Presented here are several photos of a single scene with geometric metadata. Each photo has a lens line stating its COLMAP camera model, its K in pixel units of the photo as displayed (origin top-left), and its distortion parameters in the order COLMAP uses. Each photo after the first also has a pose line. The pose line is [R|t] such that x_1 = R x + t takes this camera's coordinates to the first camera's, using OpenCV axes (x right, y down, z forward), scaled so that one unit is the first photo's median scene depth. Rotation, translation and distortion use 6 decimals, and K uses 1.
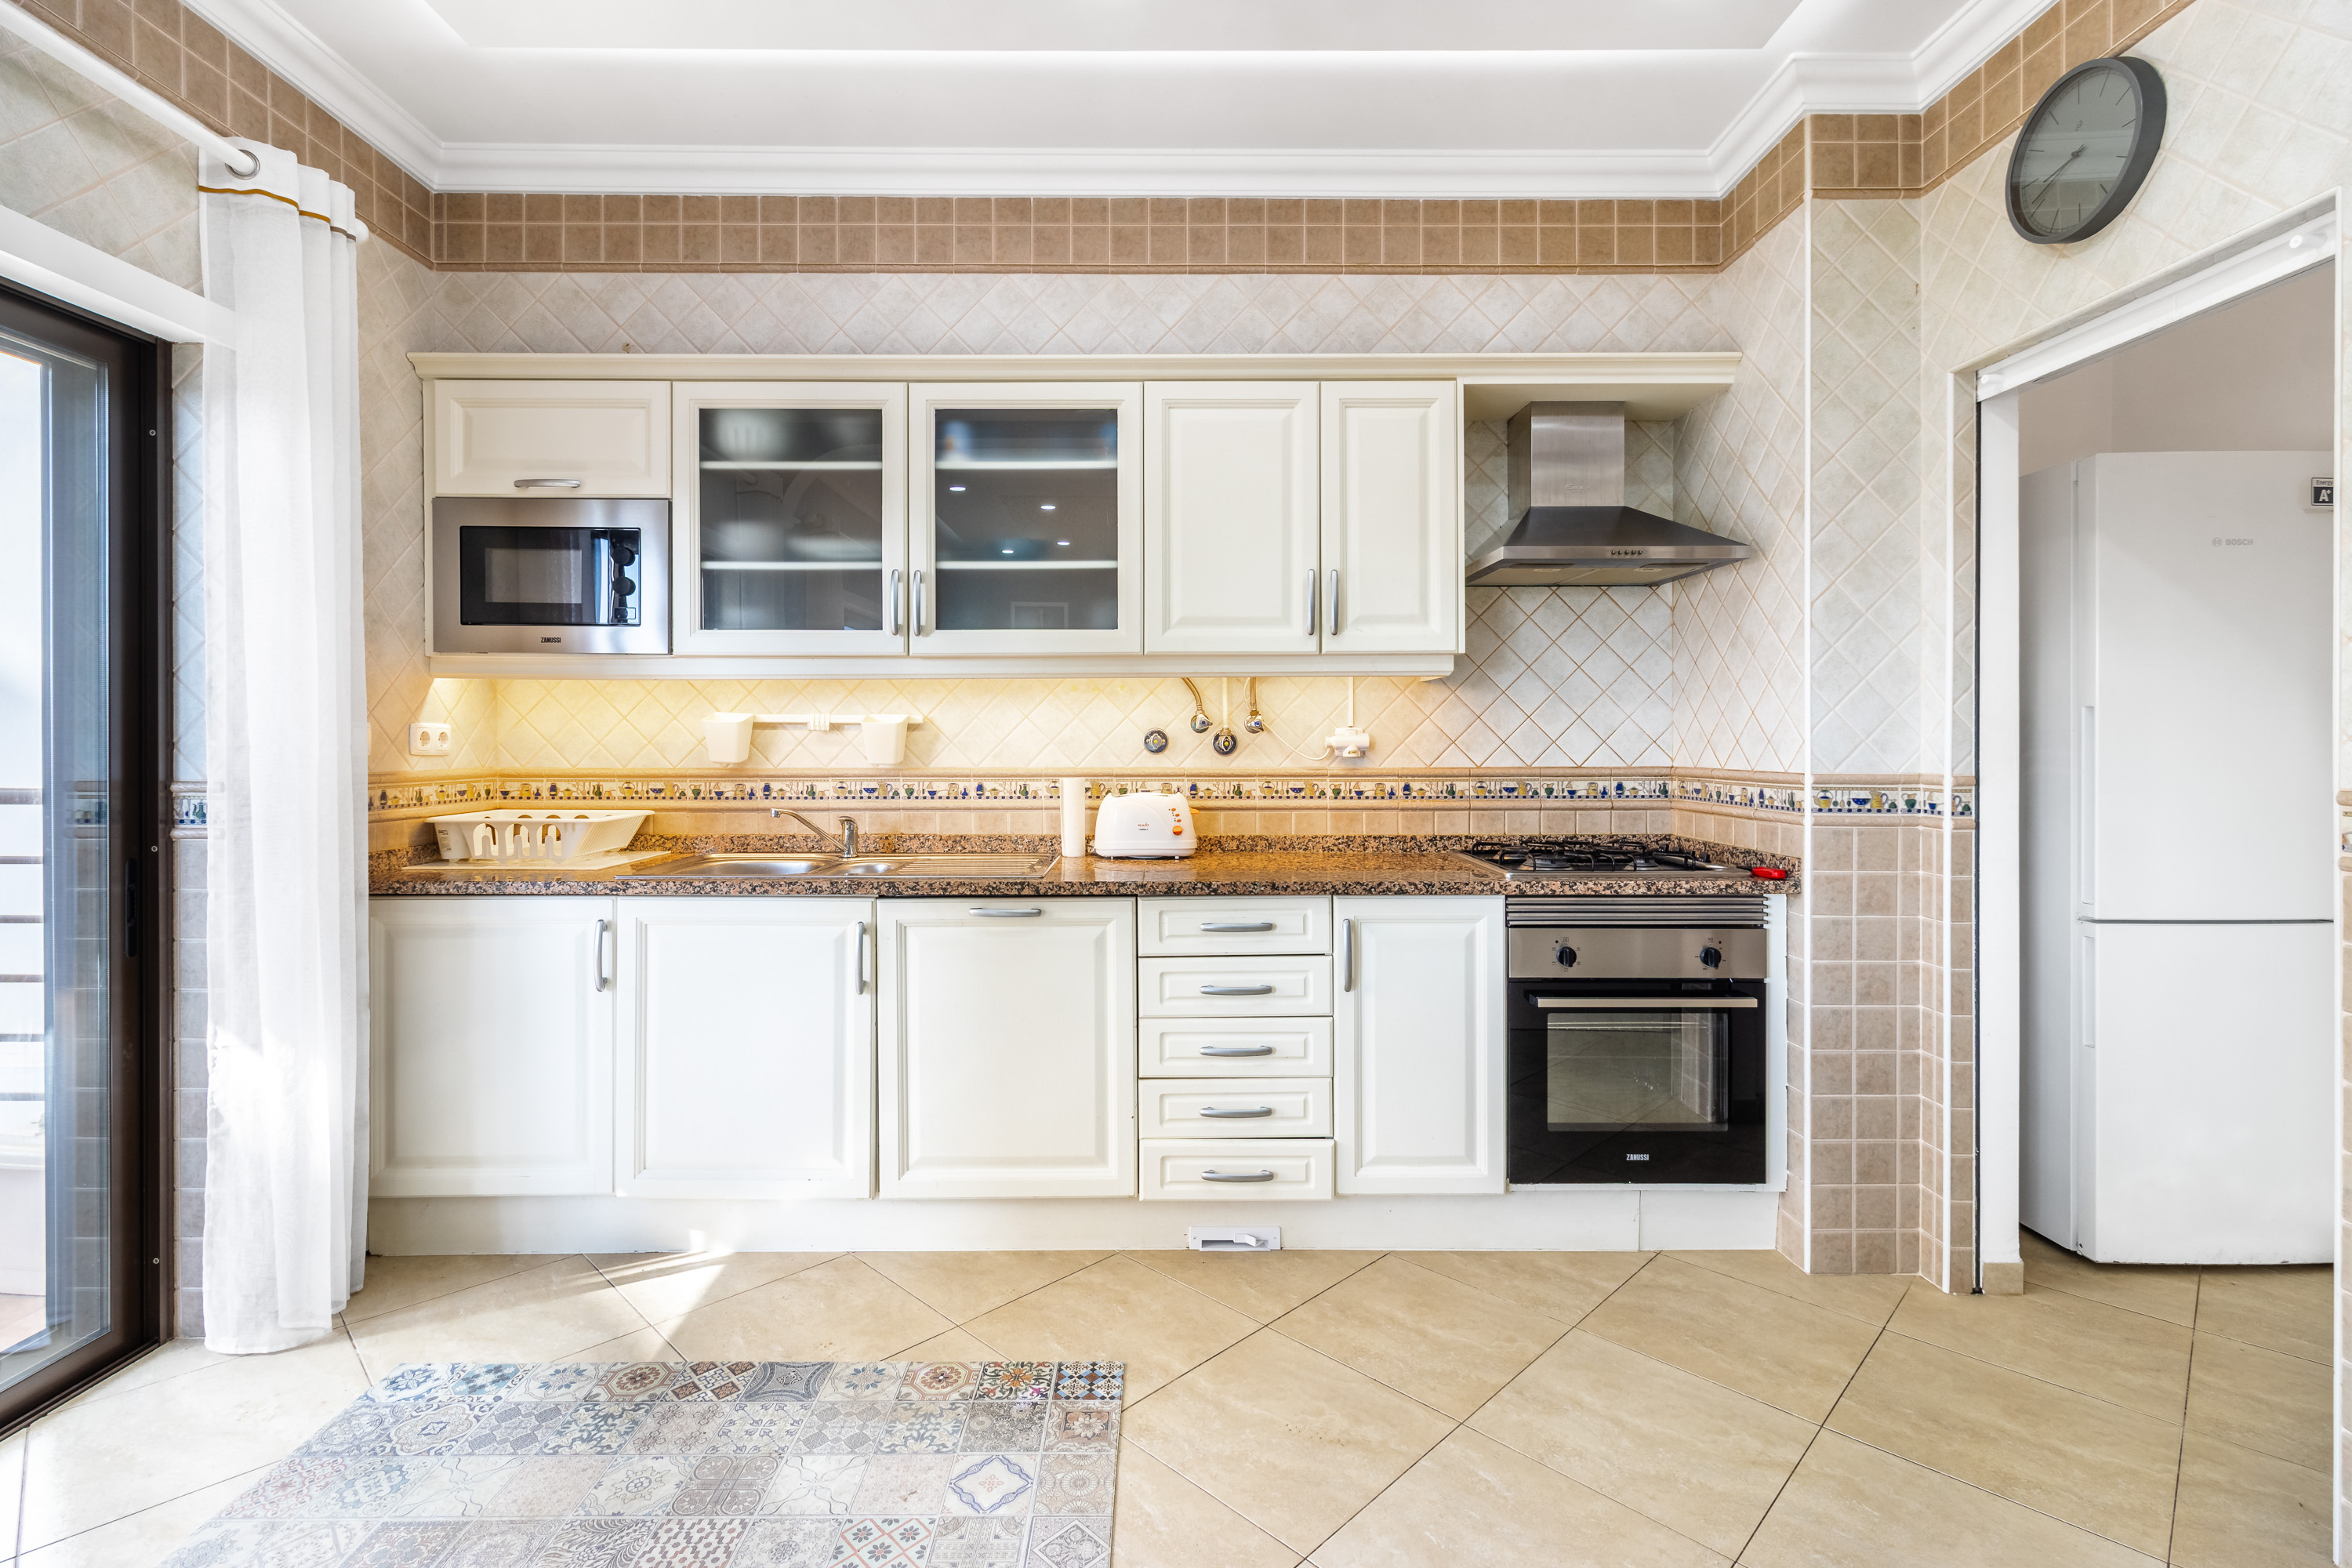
lens RADIAL K [[1085.8, 0, 1166.6], [0, 1085.8, 751.3], [0, 0, 1]] dist [-0.000009, 0.000082]
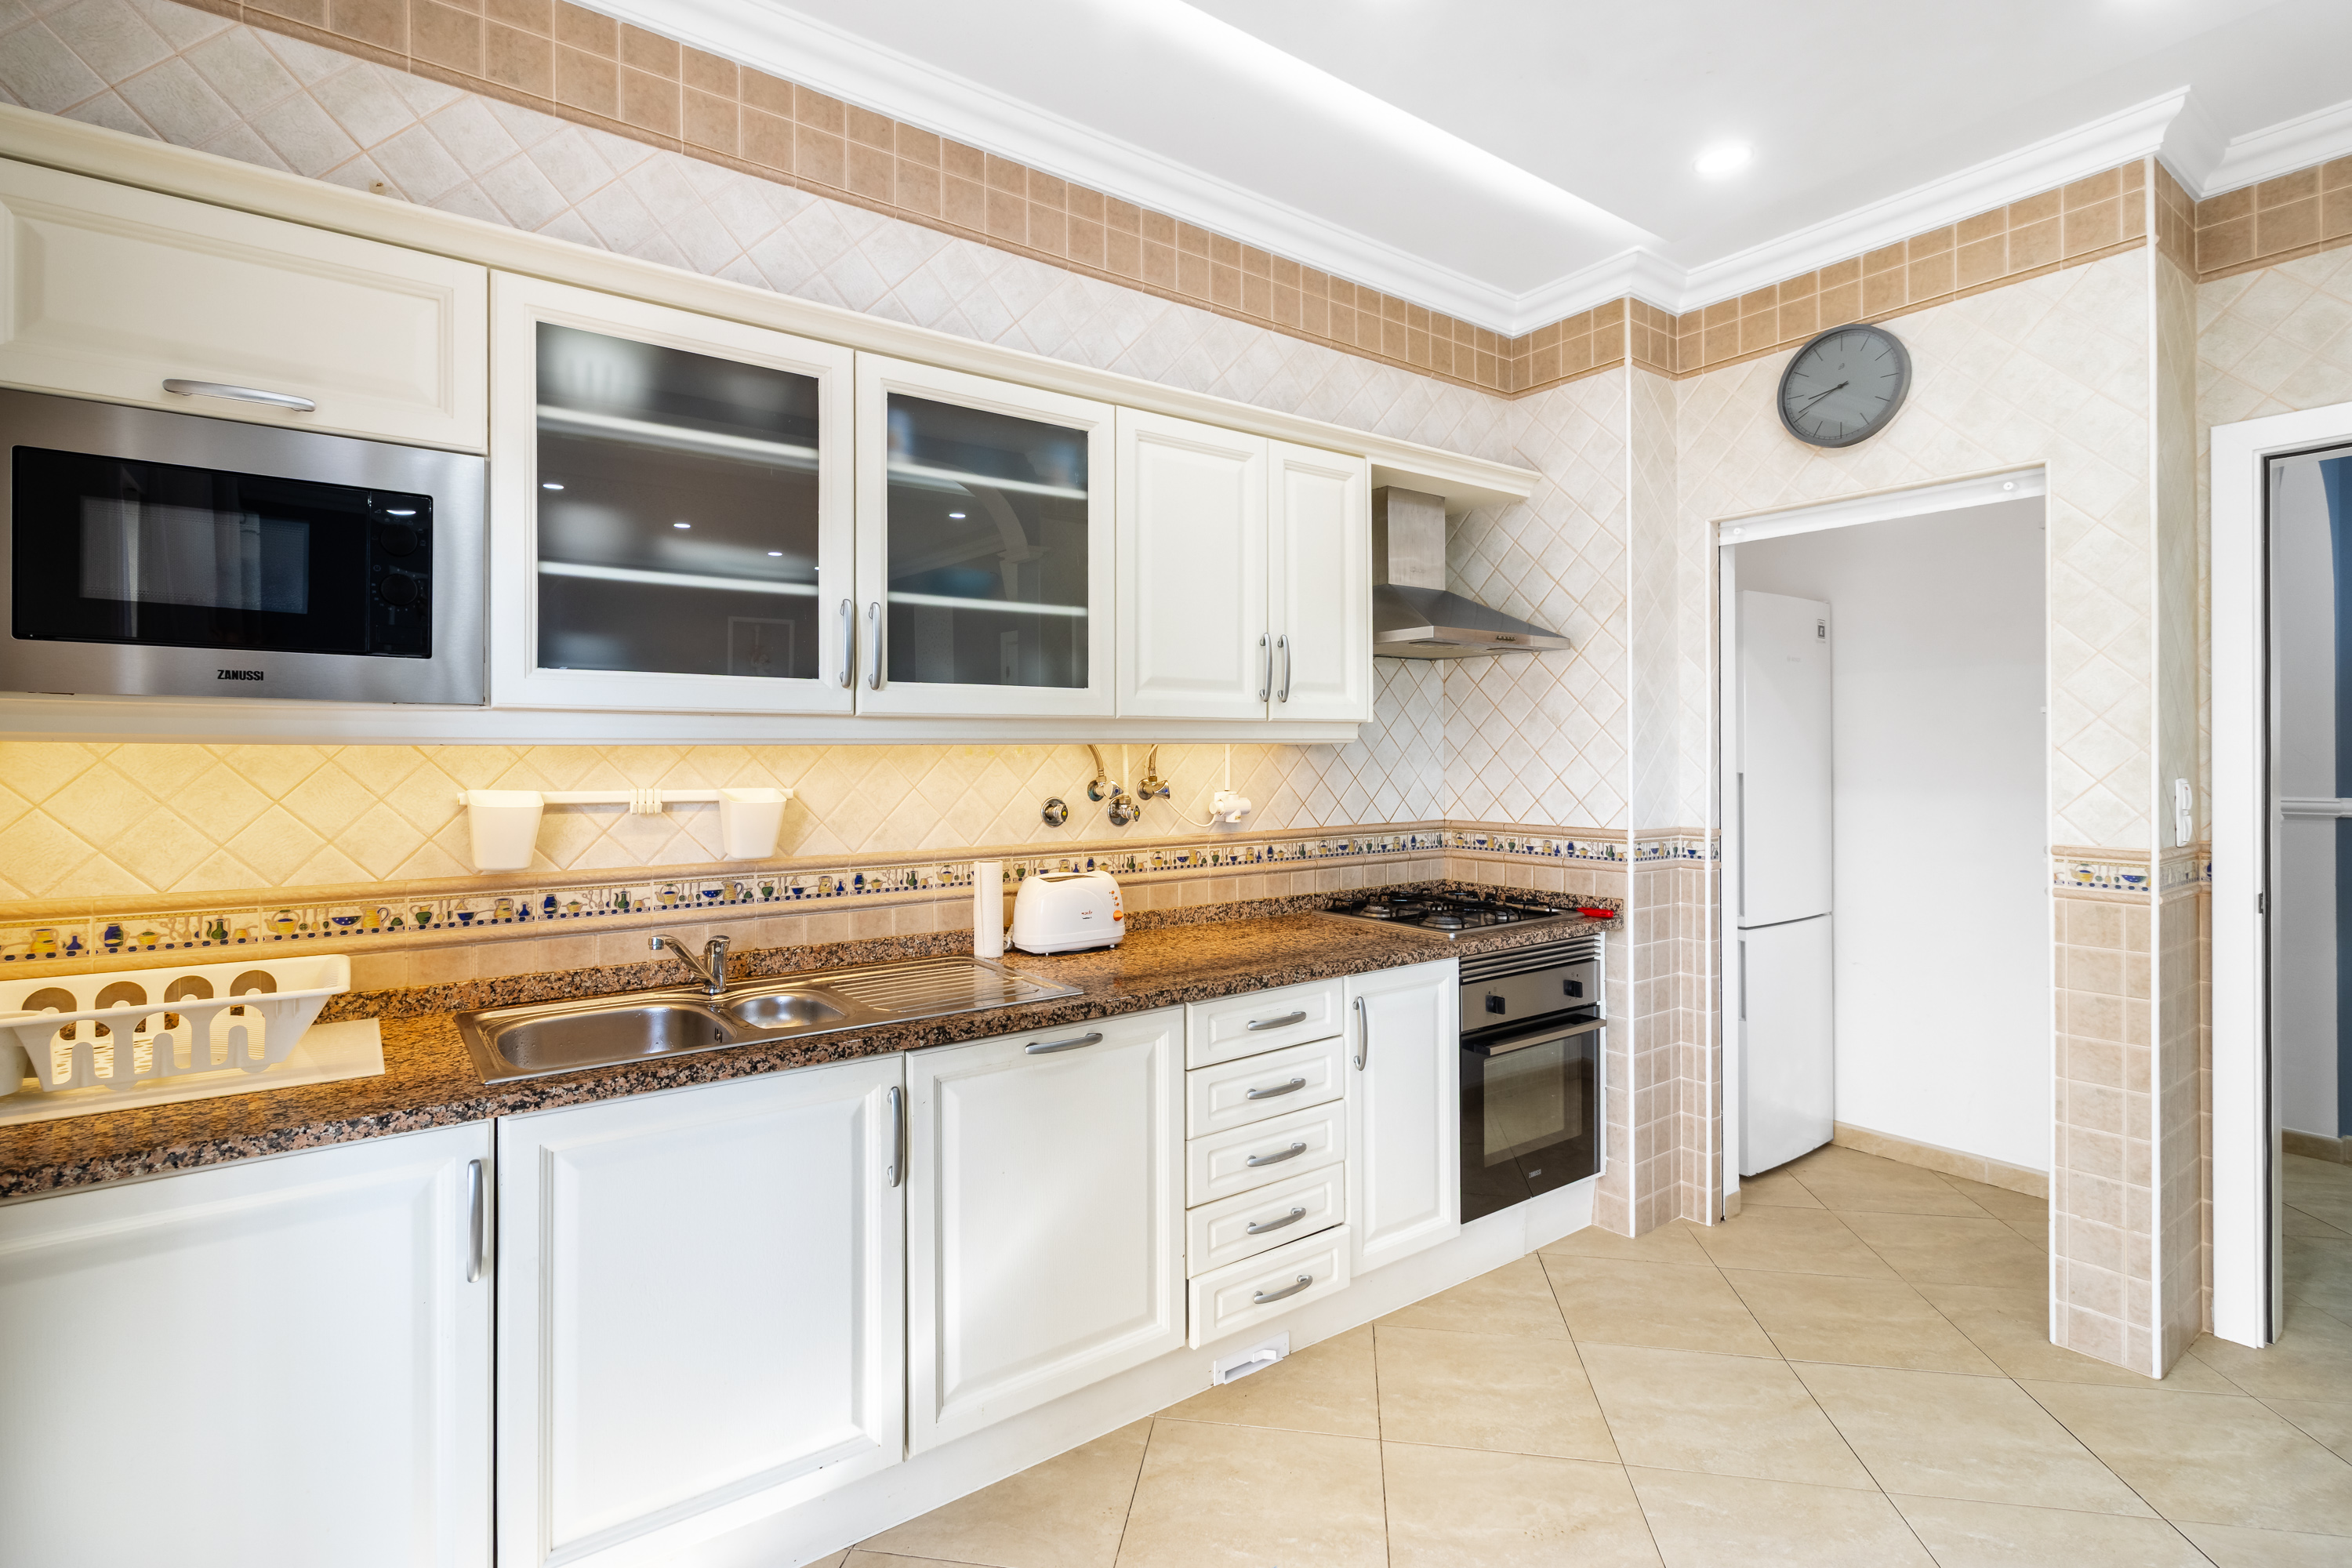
lens RADIAL K [[1105.6, 0, 1173.0], [0, 1105.6, 761.2], [0, 0, 1]] dist [0.000013, 0.000686]
pose [[0.813076, -0.004257, 0.582142, -0.496189], [0.008188, 0.999958, -0.004125, -0.050539], [-0.582100, 0.008120, 0.813076, 0.252111]]
